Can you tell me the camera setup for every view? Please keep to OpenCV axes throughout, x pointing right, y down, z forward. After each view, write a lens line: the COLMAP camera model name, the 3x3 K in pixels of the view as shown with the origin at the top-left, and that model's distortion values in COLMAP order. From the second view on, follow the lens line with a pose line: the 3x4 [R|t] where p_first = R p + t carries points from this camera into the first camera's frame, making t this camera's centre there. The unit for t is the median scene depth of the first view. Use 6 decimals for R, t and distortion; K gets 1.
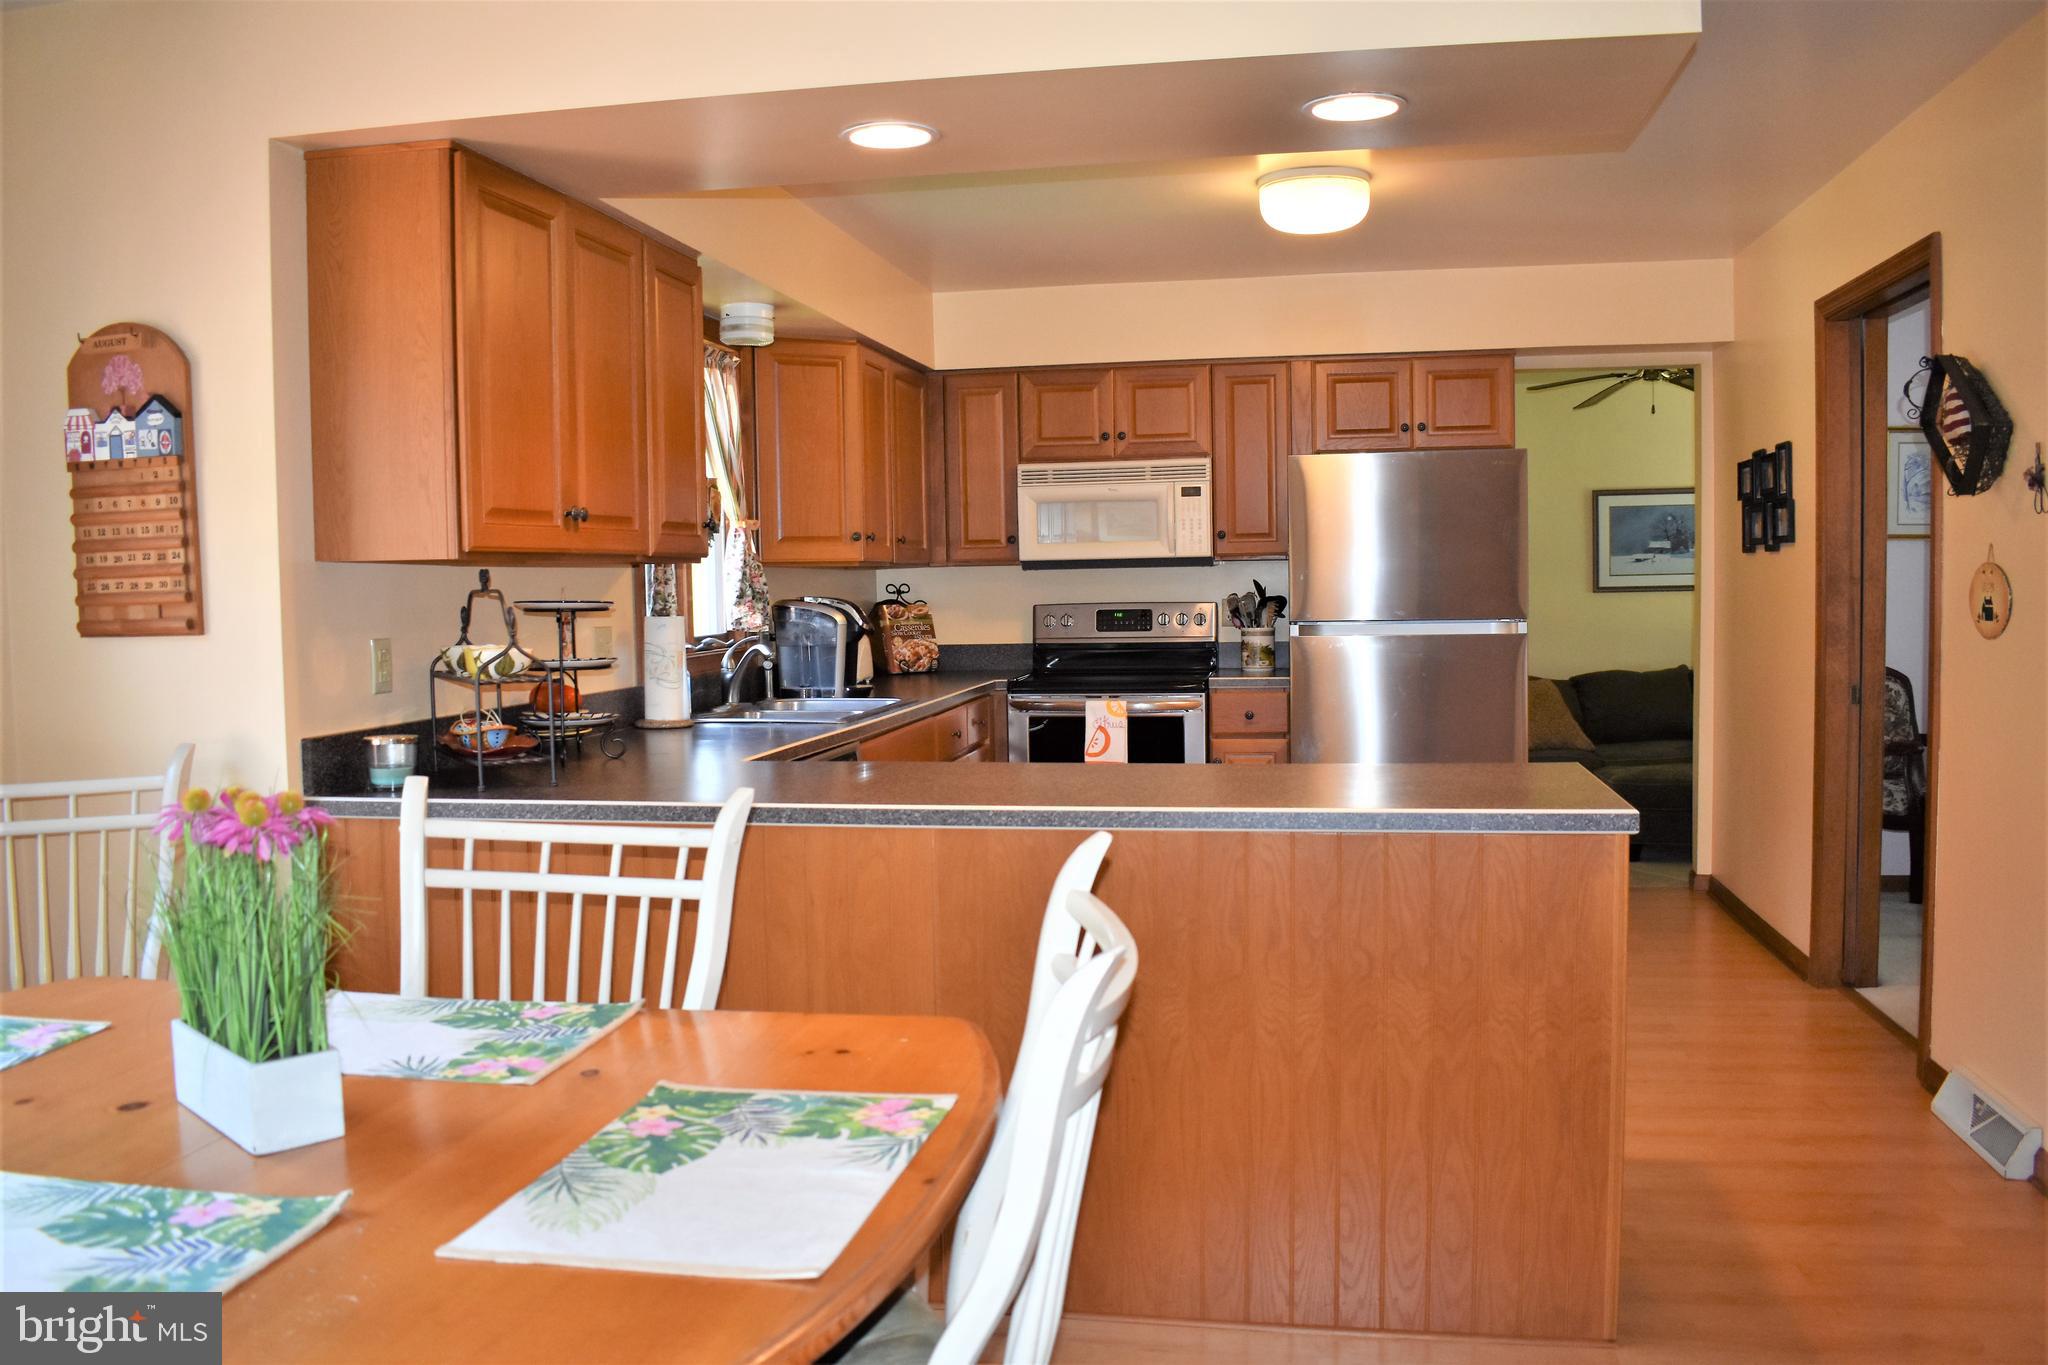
lens RADIAL K [[1623.2, 0, 1027.9], [0, 1623.2, 677.6], [0, 0, 1]] dist [-0.089492, 0.007433]
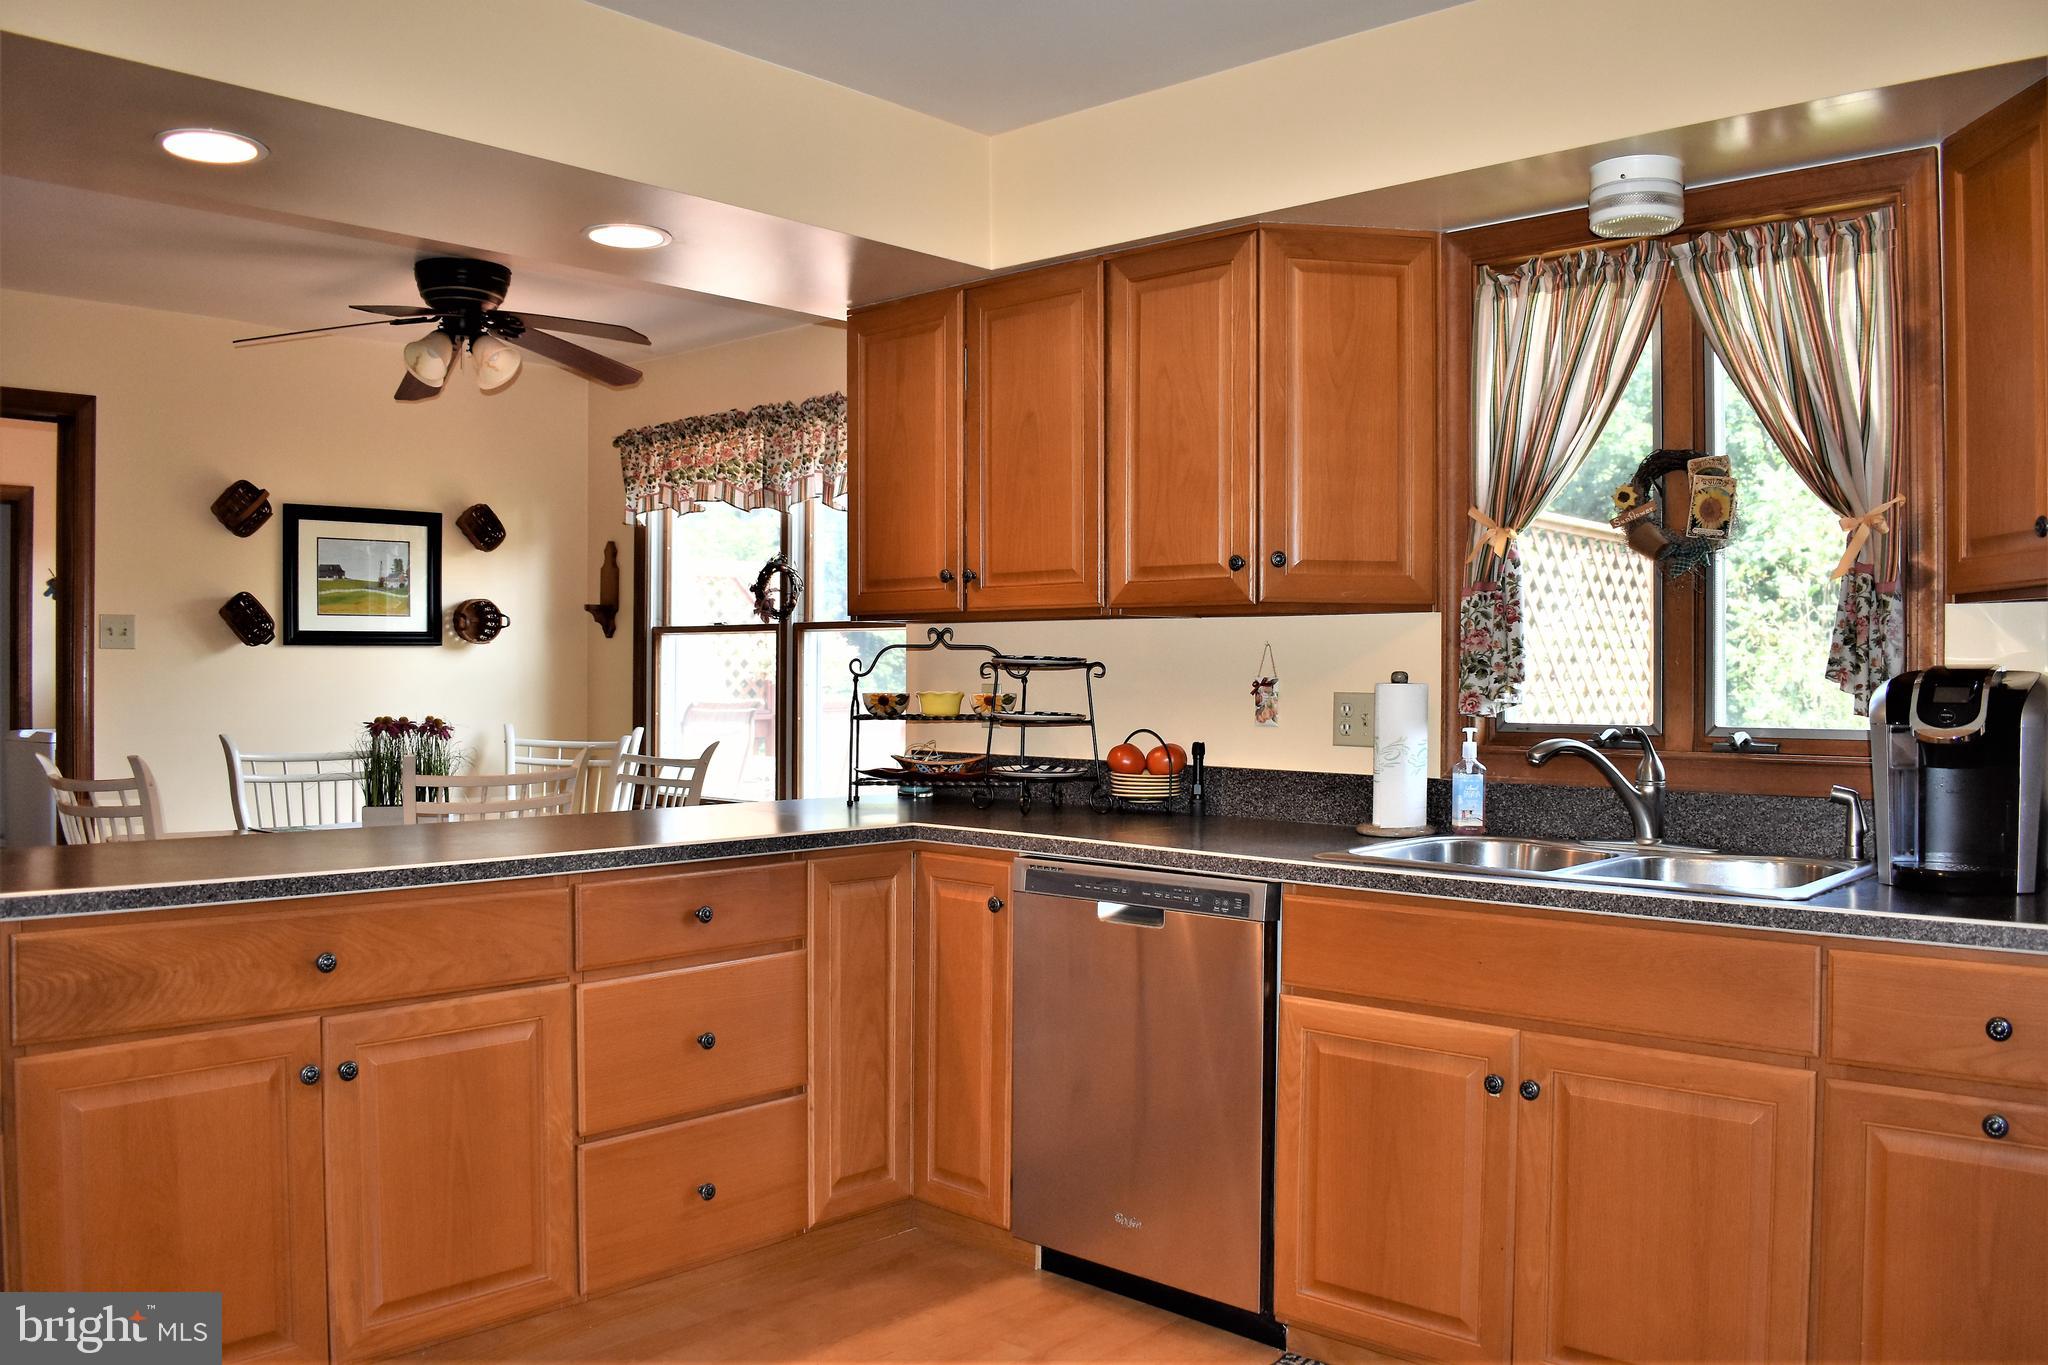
lens RADIAL K [[1623.2, 0, 1033.3], [0, 1623.2, 689.1], [0, 0, 1]] dist [-0.089492, 0.007433]
pose [[-0.519794, 0.021355, -0.854025, 0.337781], [-0.047606, 0.997410, 0.053916, -0.047227], [0.852964, 0.068682, -0.517431, 0.867396]]
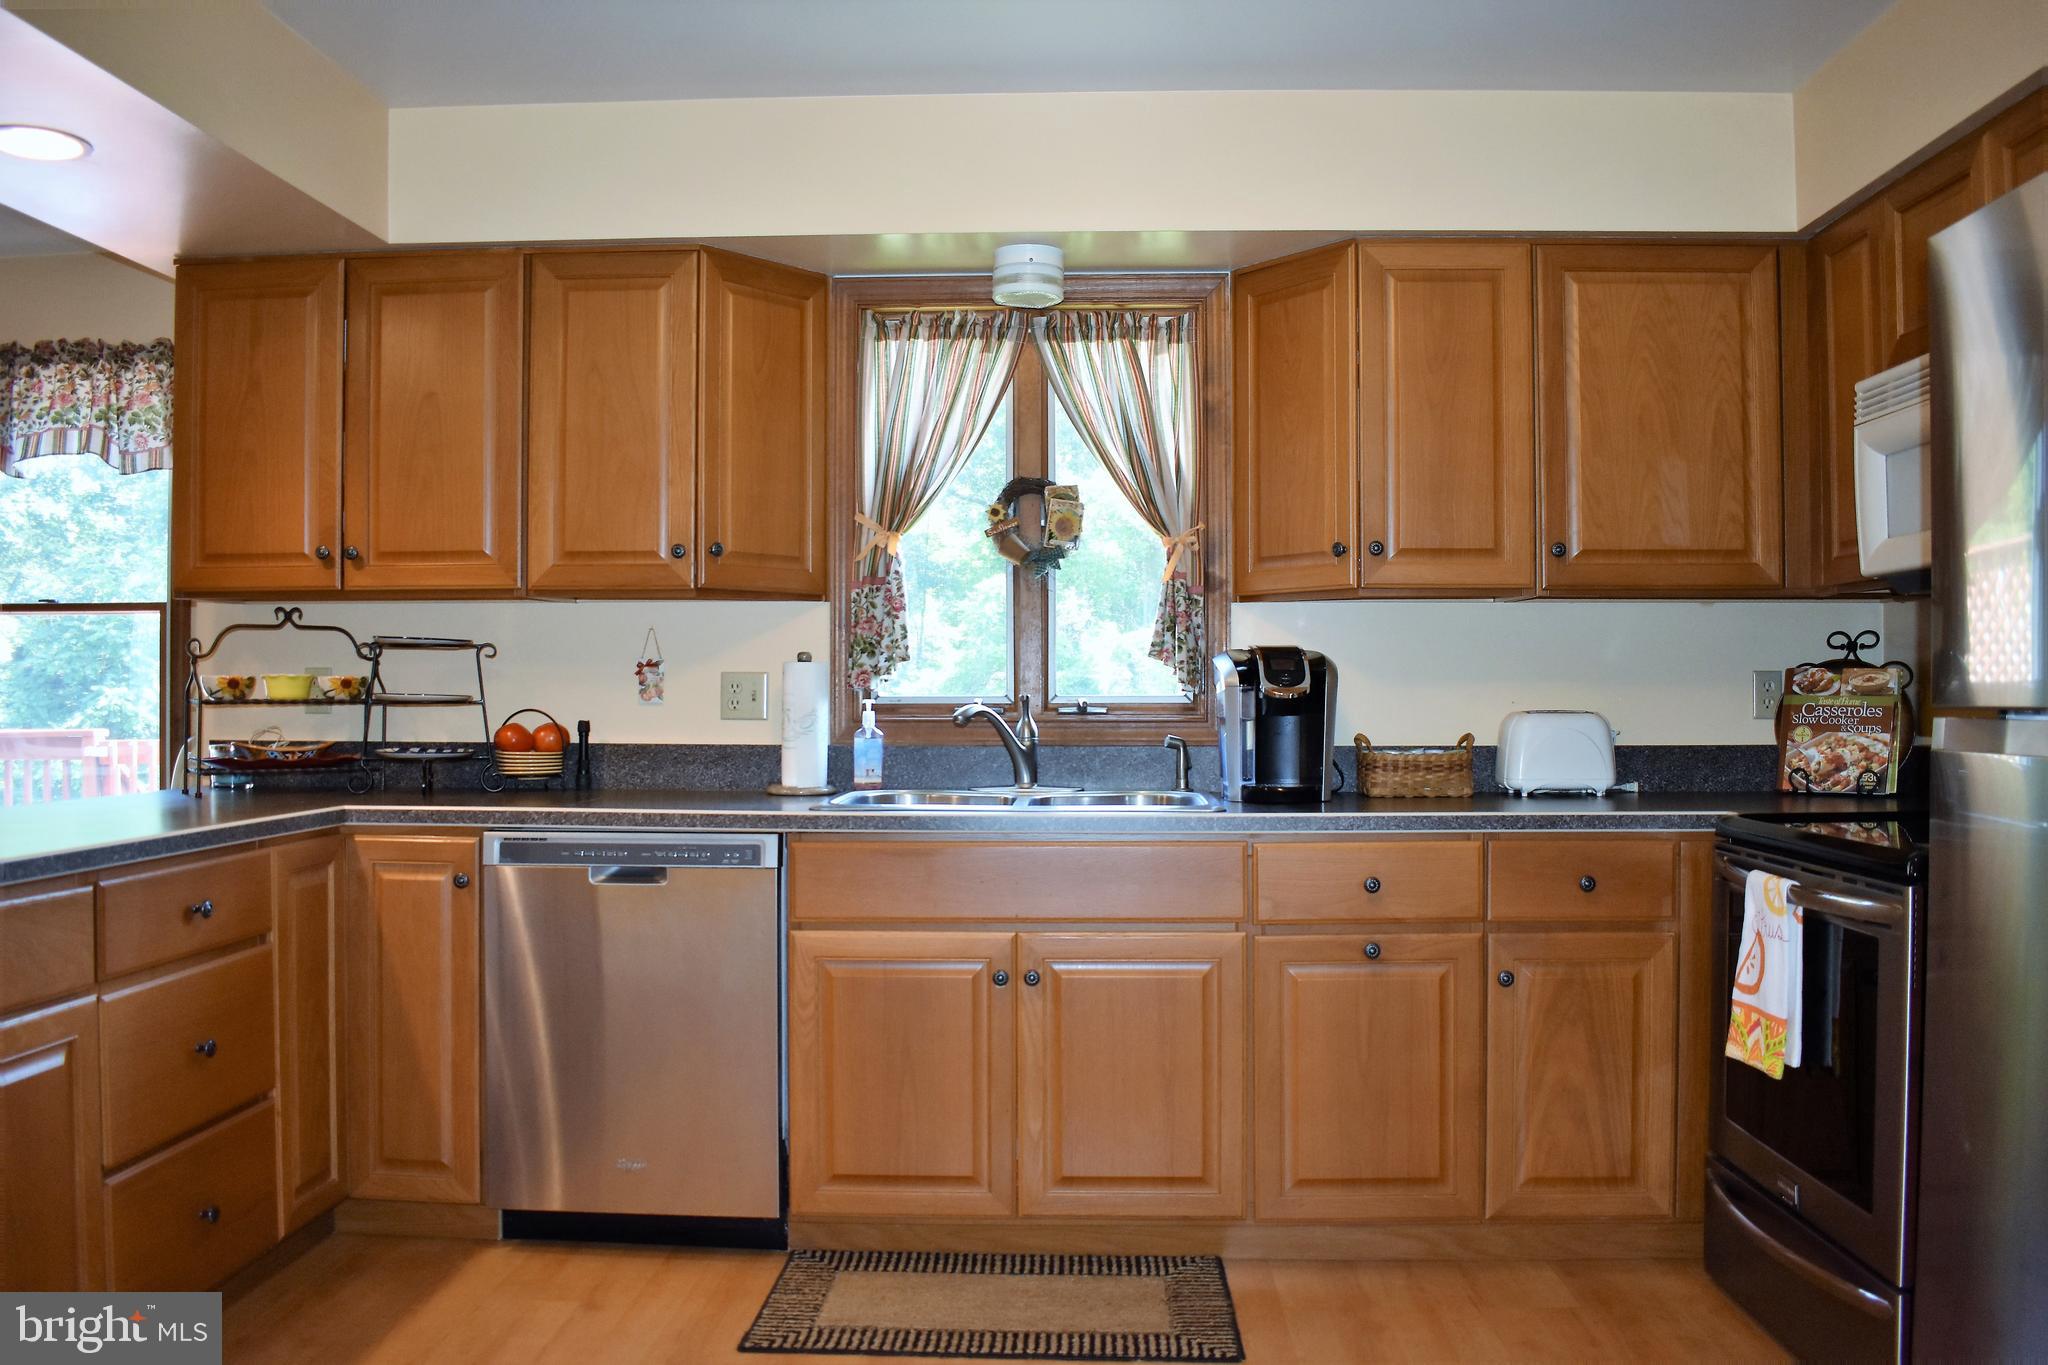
lens RADIAL K [[1623.2, 0, 1010.8], [0, 1623.2, 669.7], [0, 0, 1]] dist [-0.089492, 0.007433]
pose [[0.138236, 0.006742, -0.990376, 0.436363], [-0.062571, 0.998039, -0.001940, -0.027774], [0.988421, 0.062237, 0.138387, 0.693344]]
